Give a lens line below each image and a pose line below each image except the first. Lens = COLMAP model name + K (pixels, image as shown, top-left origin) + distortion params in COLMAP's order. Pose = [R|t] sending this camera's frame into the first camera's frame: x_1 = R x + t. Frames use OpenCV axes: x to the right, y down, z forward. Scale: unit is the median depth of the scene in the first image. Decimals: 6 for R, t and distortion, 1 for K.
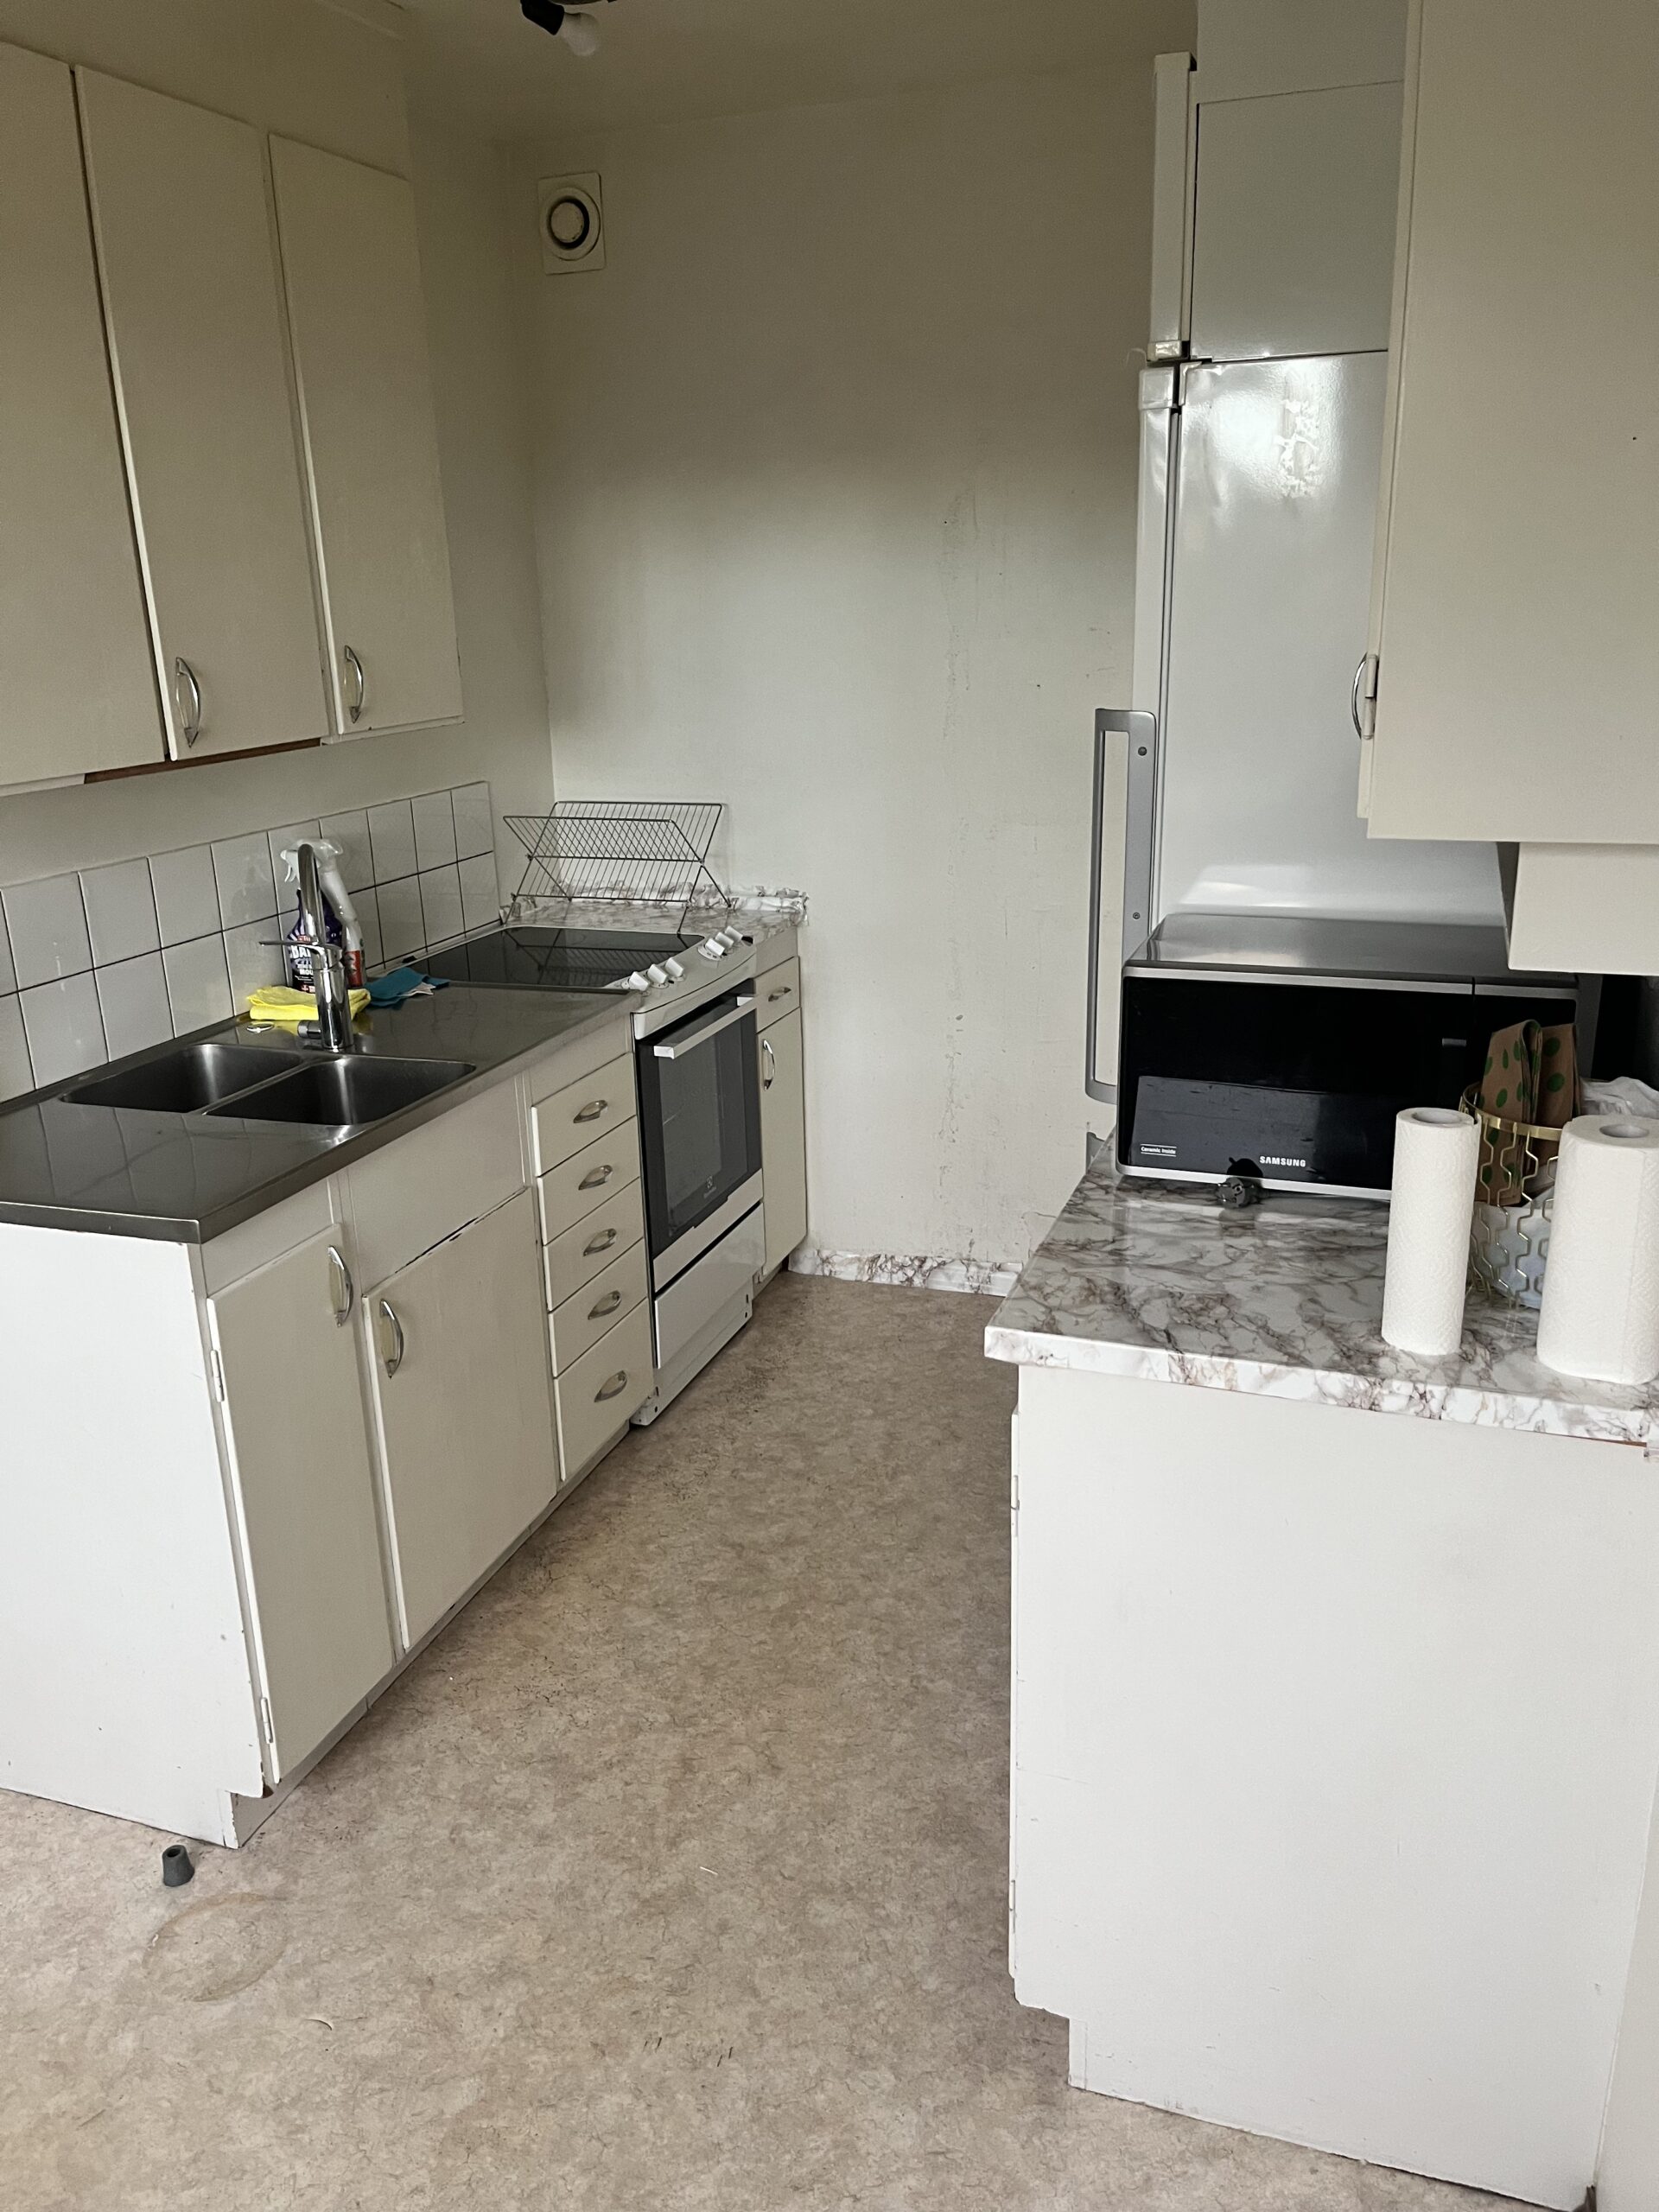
lens RADIAL K [[1659.5, 0, 840.4], [0, 1659.5, 1089.1], [0, 0, 1]] dist [0.051630, -0.069038]
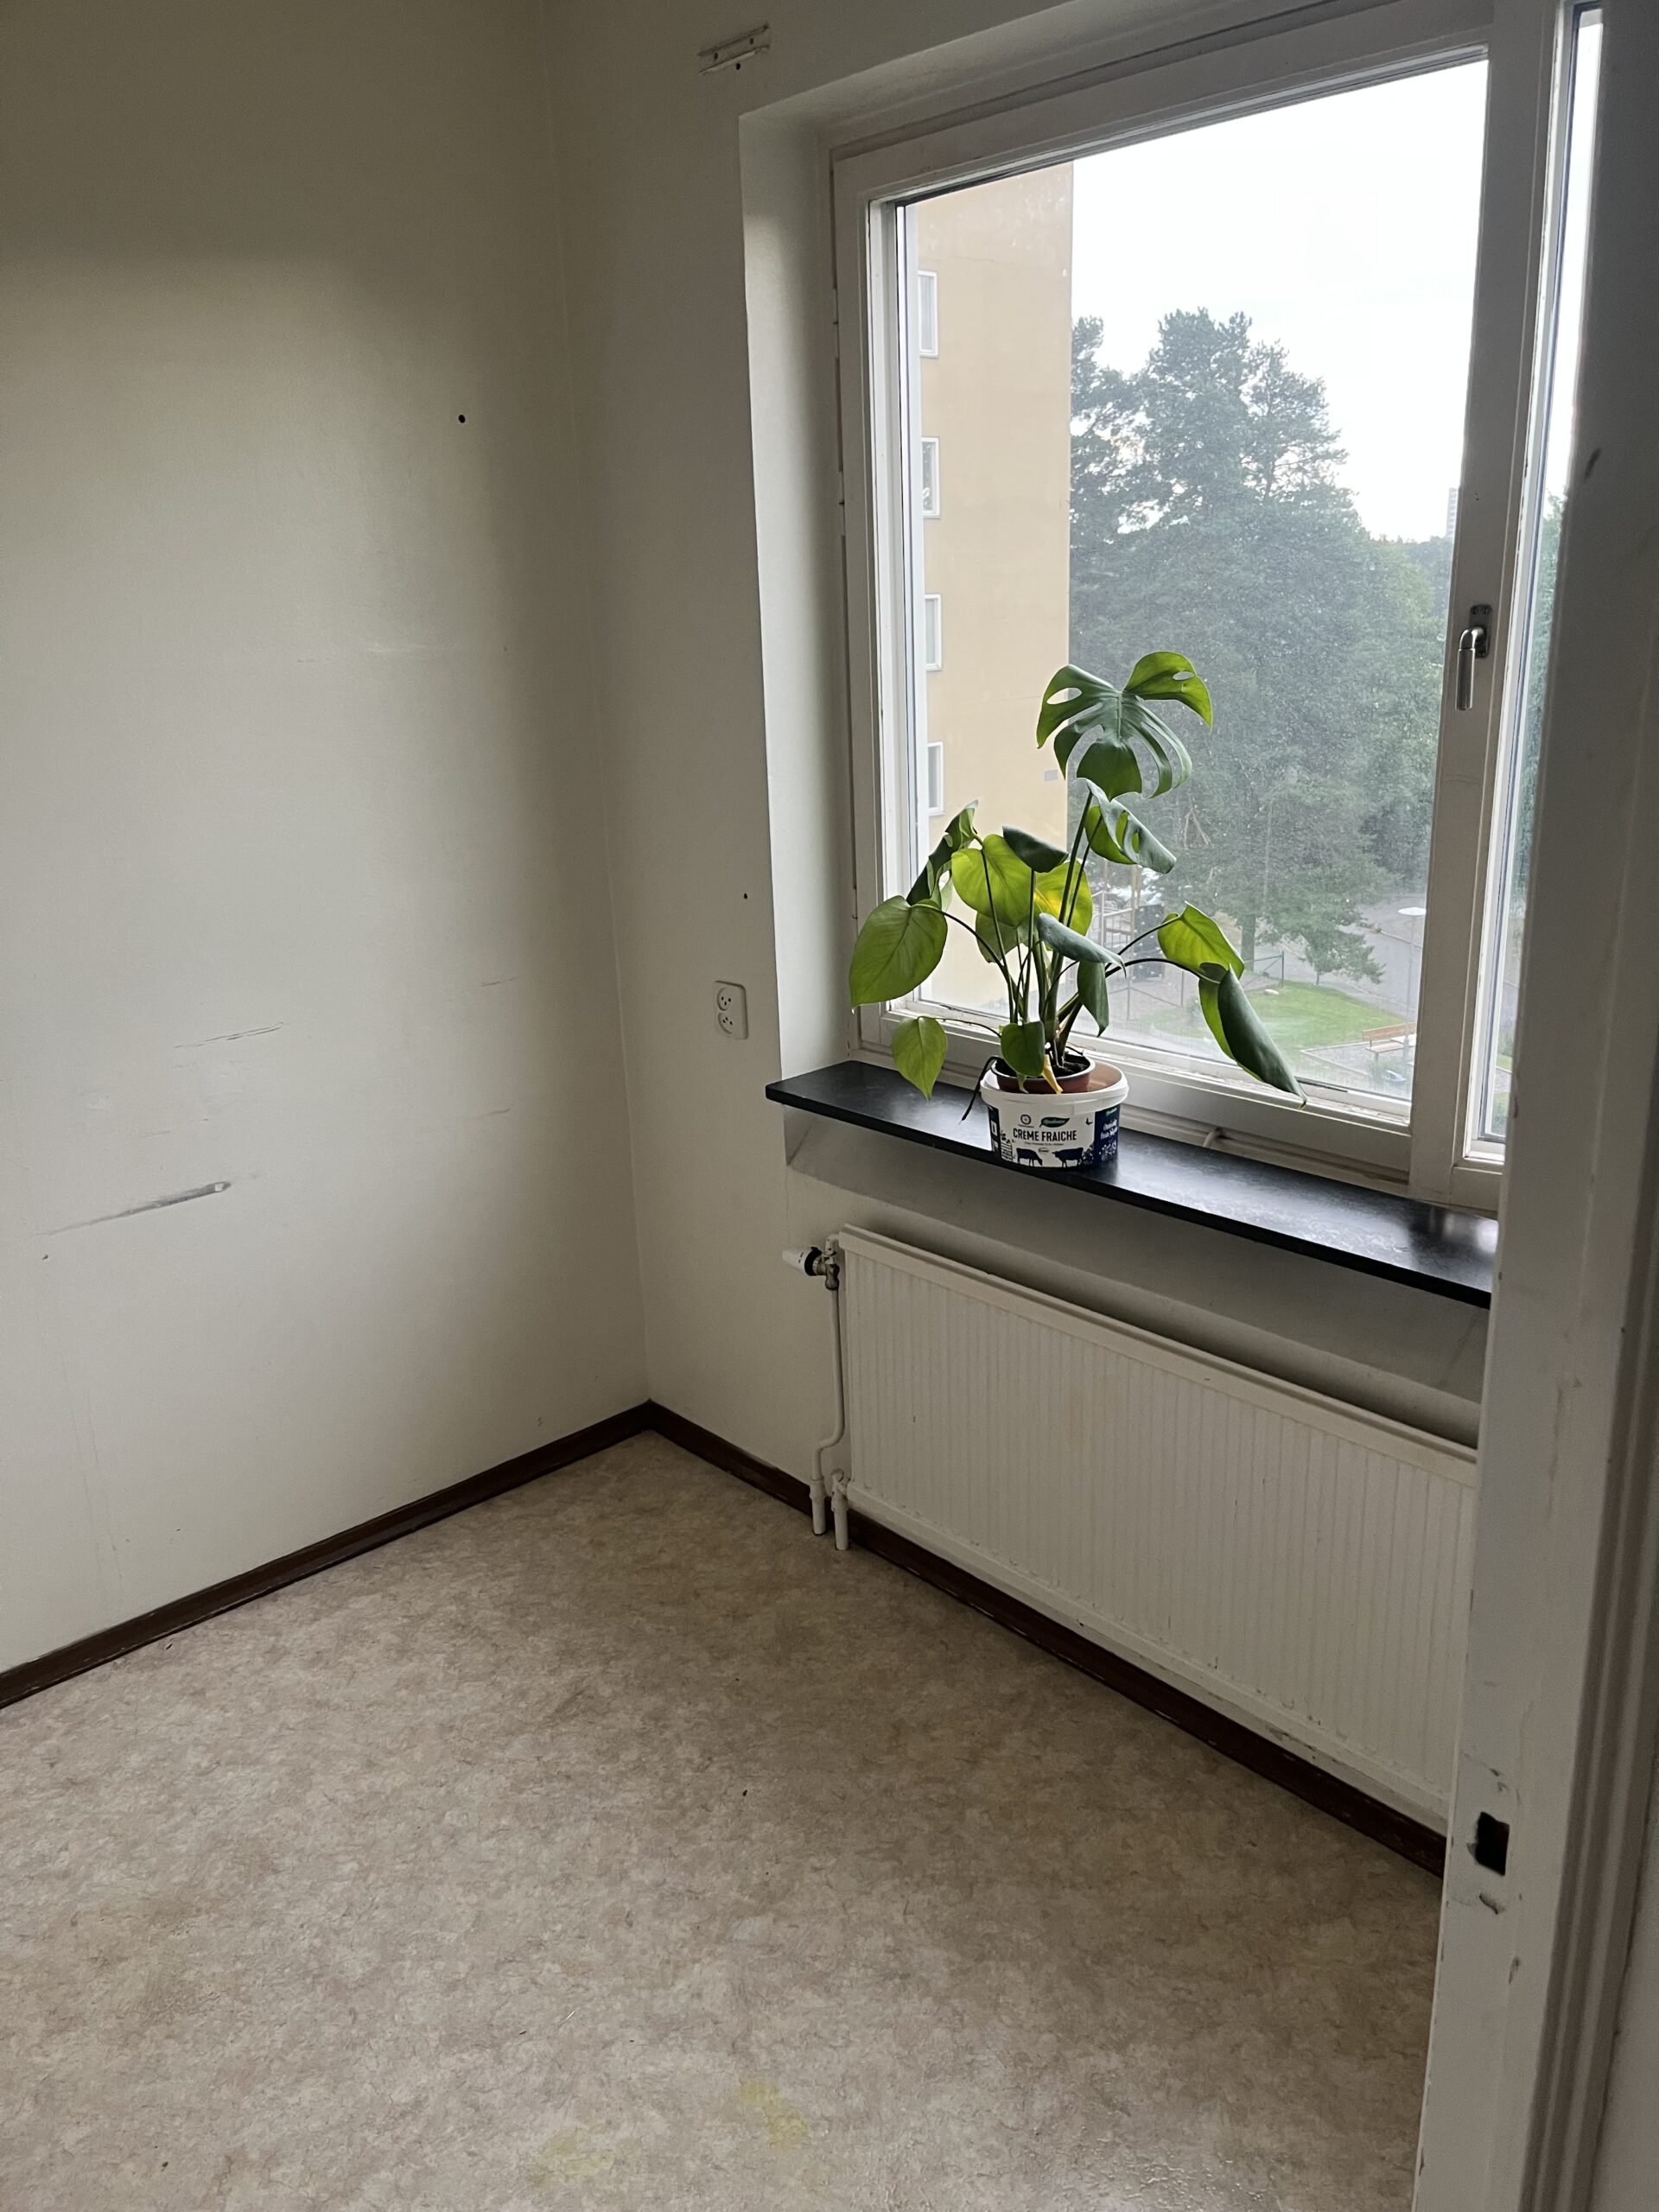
lens RADIAL K [[1659.5, 0, 866.6], [0, 1659.5, 1089.6], [0, 0, 1]] dist [0.051630, -0.069038]
pose [[-0.883234, -0.073665, 0.463110, -0.693119], [0.198816, 0.835602, 0.512094, -0.371230], [-0.424700, 0.544373, -0.723387, 1.334975]]
